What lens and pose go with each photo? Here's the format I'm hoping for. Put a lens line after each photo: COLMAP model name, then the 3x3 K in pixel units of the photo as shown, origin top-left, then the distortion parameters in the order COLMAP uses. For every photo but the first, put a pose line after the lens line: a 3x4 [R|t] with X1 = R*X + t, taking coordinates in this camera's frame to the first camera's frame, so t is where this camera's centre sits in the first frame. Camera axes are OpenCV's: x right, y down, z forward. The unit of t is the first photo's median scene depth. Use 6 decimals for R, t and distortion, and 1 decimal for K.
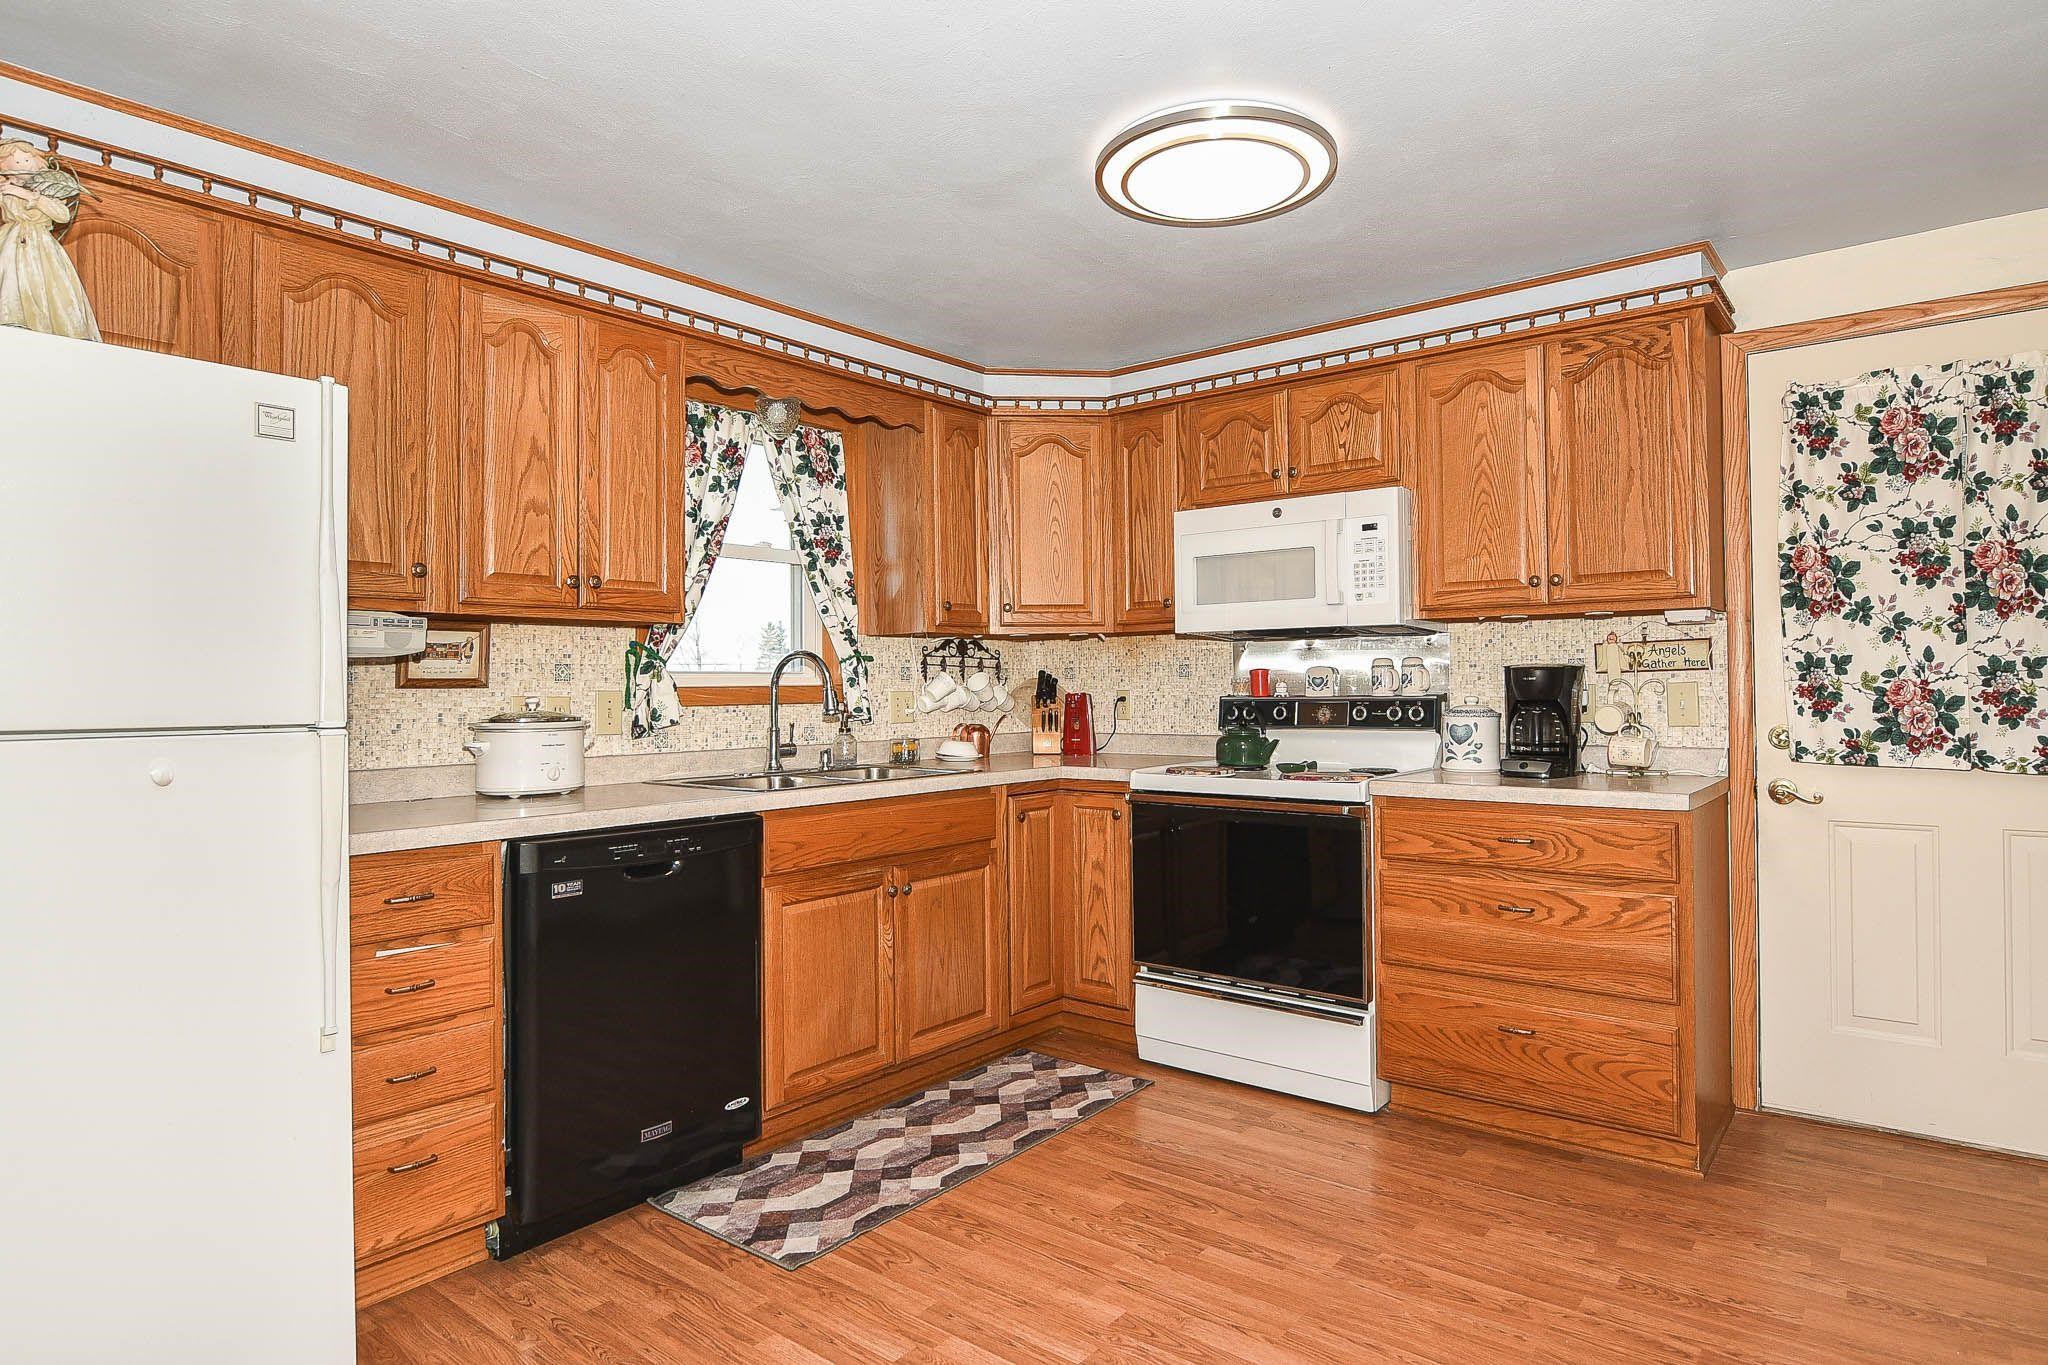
lens RADIAL K [[1153.4, 0, 1025.4], [0, 1153.4, 675.6], [0, 0, 1]] dist [-0.009524, -0.005292]
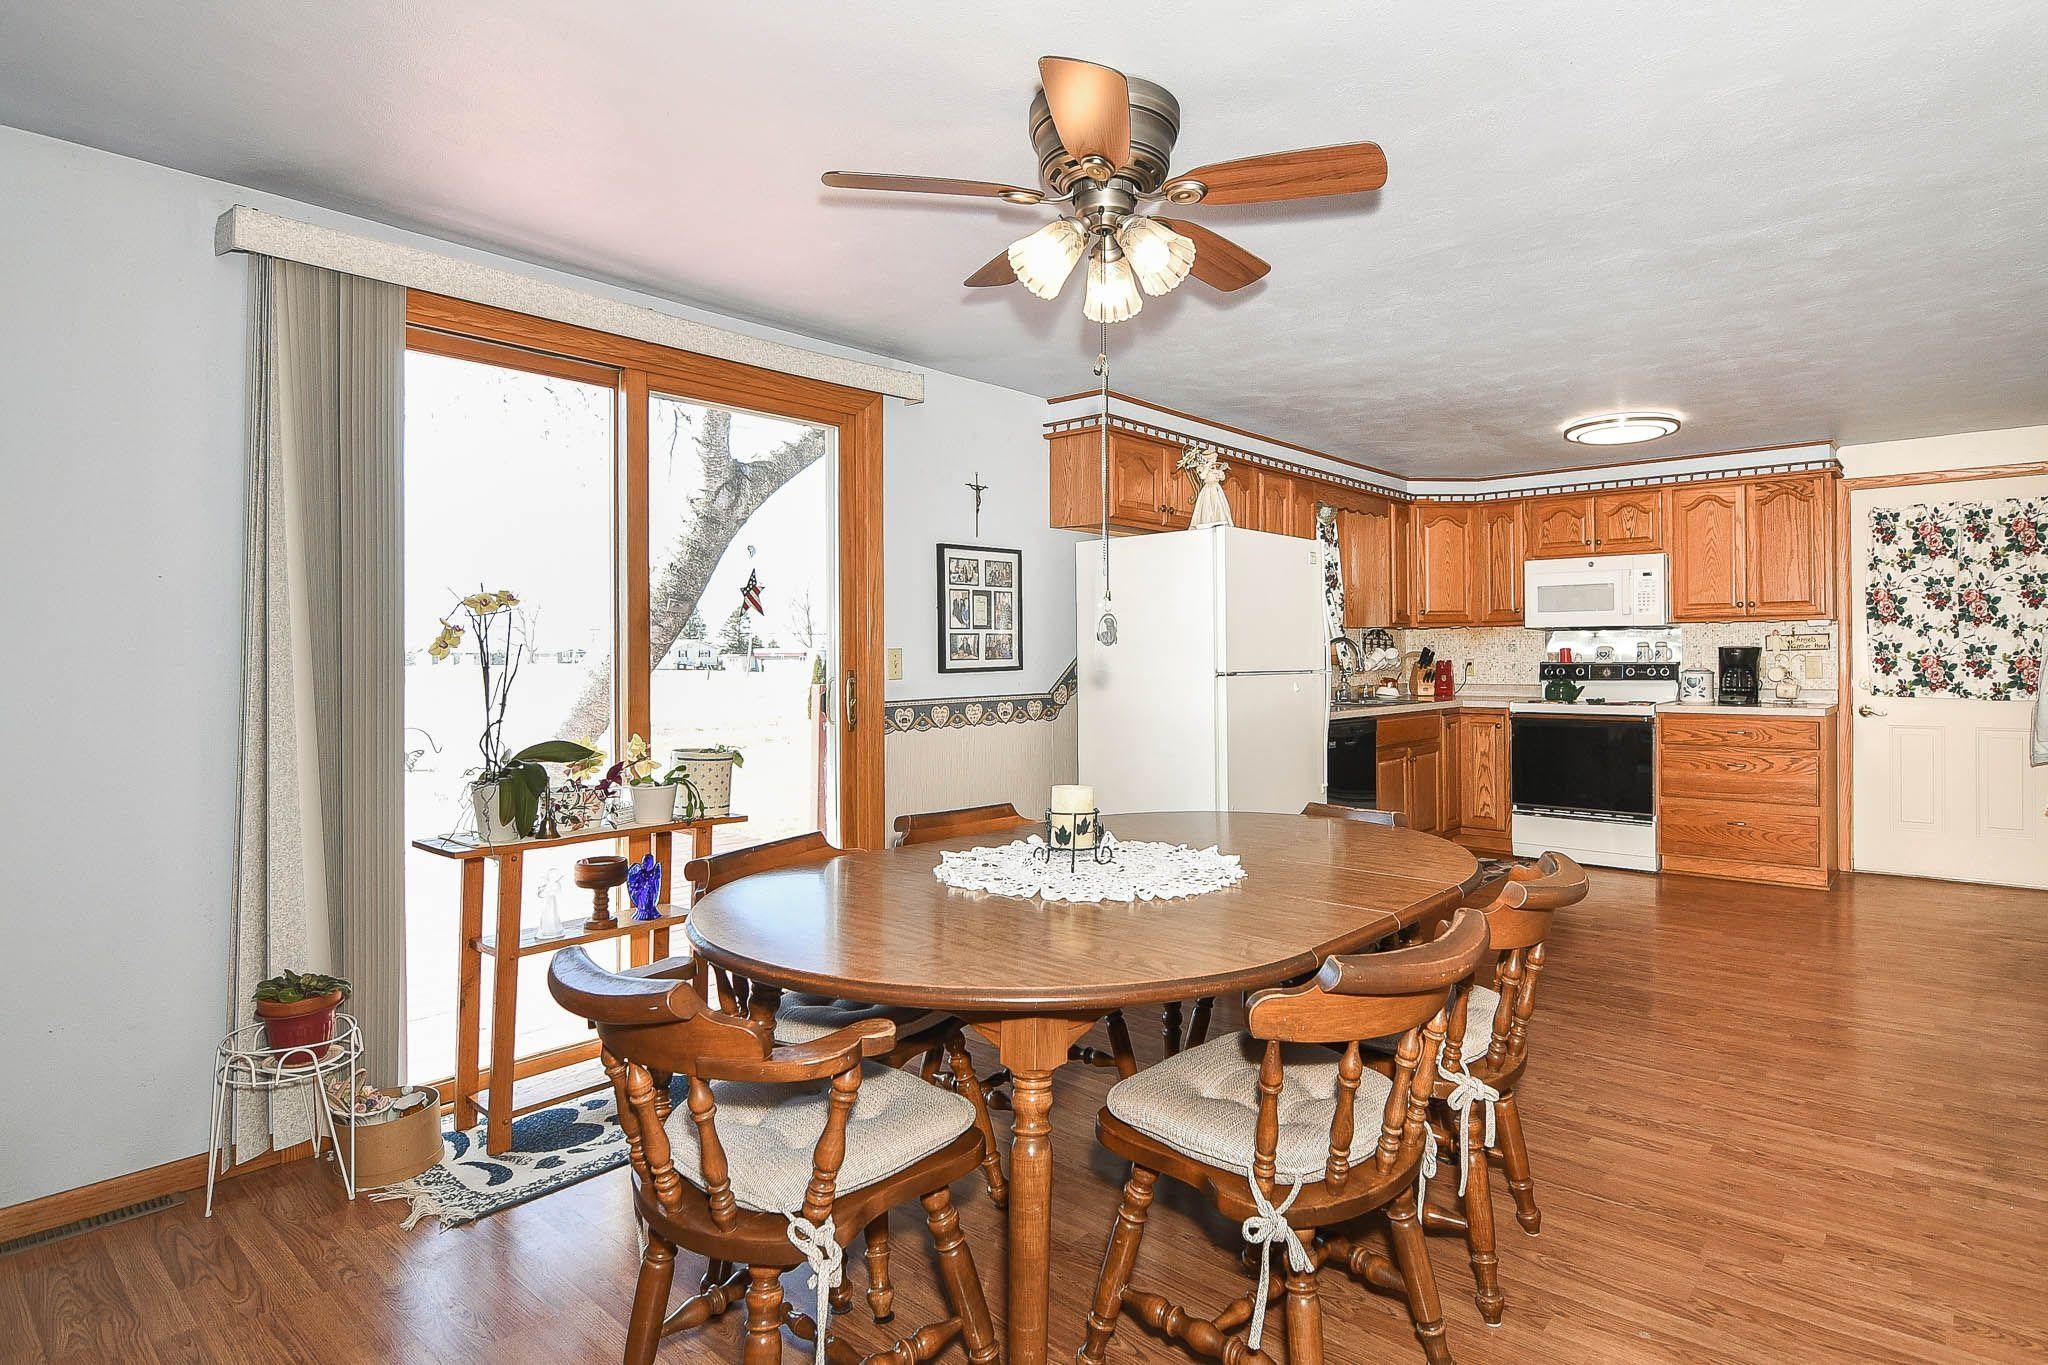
lens RADIAL K [[1056.0, 0, 1090.0], [0, 1056.0, 656.5], [0, 0, 1]] dist [-0.013745, -0.003298]
pose [[0.999556, 0.004391, -0.029465, -0.637263], [-0.004079, 0.999935, 0.010640, -0.007491], [0.029510, -0.010515, 0.999509, -0.860401]]
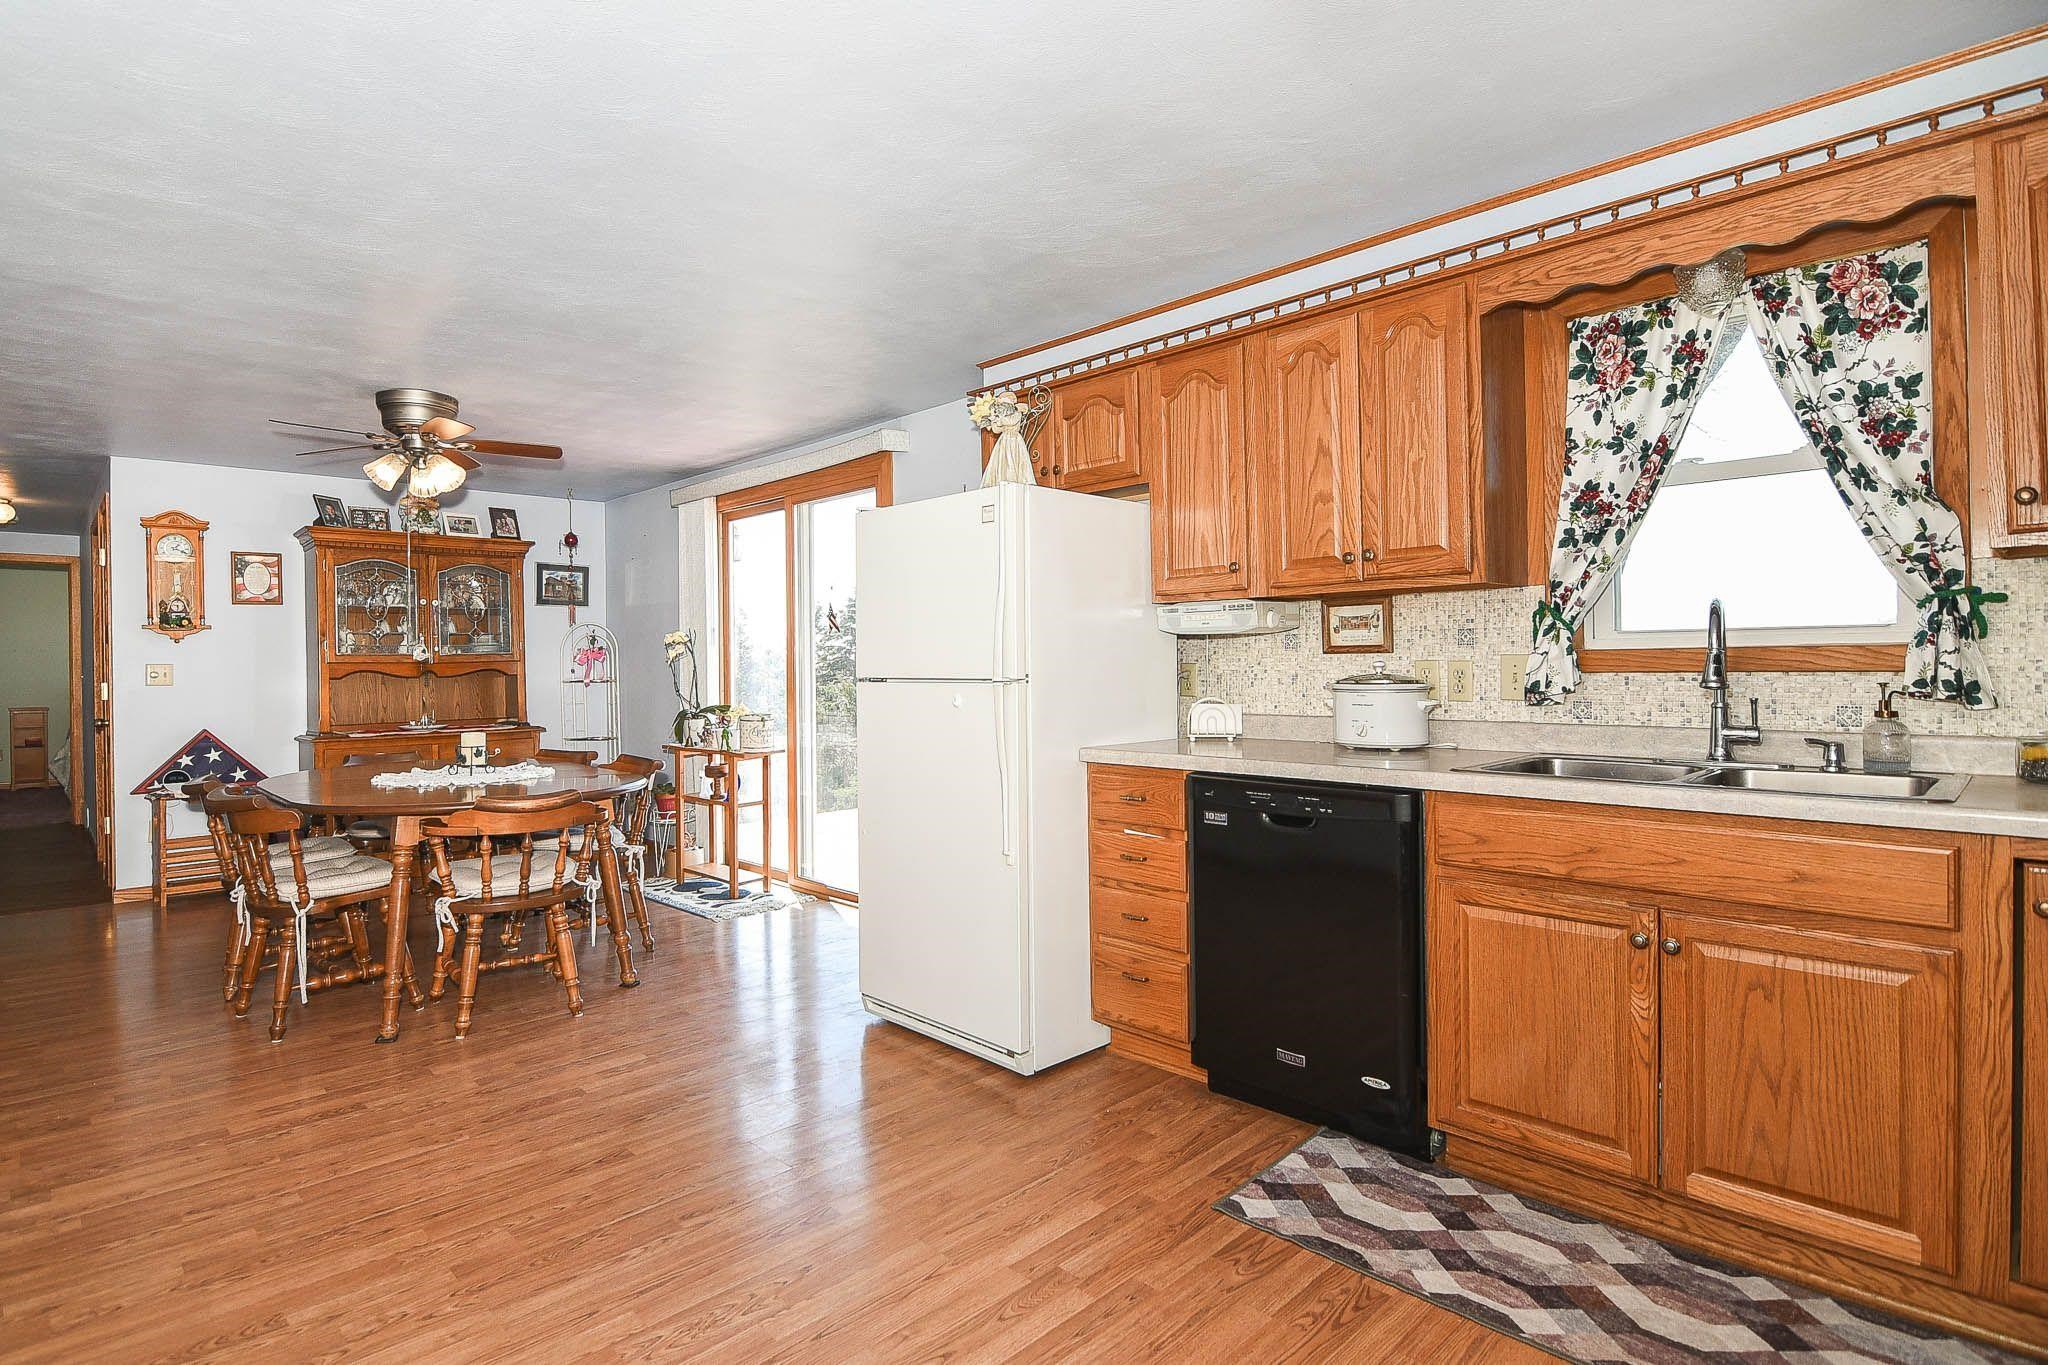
lens RADIAL K [[1056.0, 0, 1025.6], [0, 1056.0, 666.2], [0, 0, 1]] dist [-0.013745, -0.003298]
pose [[-0.128047, 0.017692, -0.991610, 0.594759], [0.026544, 0.999544, 0.014406, -0.000519], [0.991413, -0.024477, -0.128459, 0.744958]]
